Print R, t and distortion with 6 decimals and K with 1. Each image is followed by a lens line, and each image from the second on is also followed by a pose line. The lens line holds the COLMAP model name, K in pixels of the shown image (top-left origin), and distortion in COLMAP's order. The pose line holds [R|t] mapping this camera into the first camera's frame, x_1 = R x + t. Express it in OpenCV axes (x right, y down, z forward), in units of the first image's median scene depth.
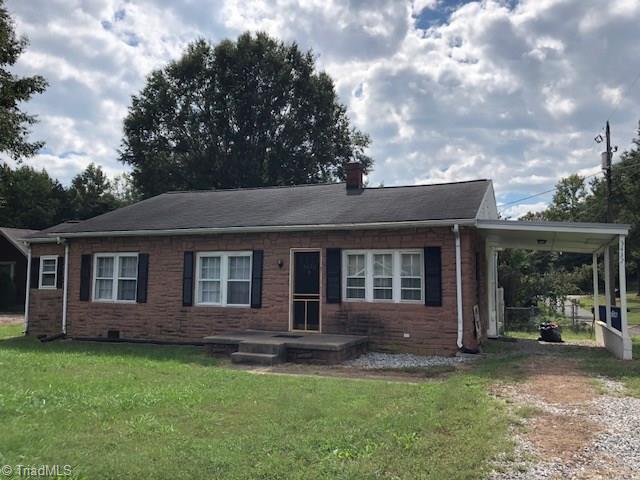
lens RADIAL K [[524.6, 0, 316.5], [0, 524.6, 239.2], [0, 0, 1]] dist [0.051993, -0.051040]
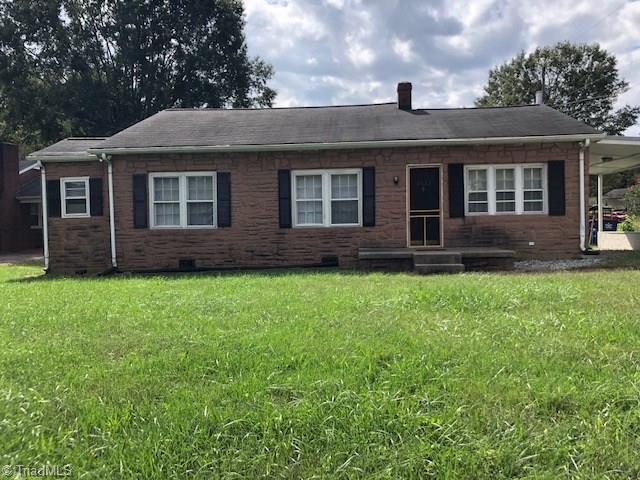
lens RADIAL K [[524.6, 0, 318.3], [0, 524.6, 236.4], [0, 0, 1]] dist [0.051993, -0.051040]
pose [[0.945971, -0.035751, 0.322273, -0.520220], [0.002170, 0.994579, 0.103962, 0.047393], [-0.324243, -0.097645, 0.940921, 0.106693]]
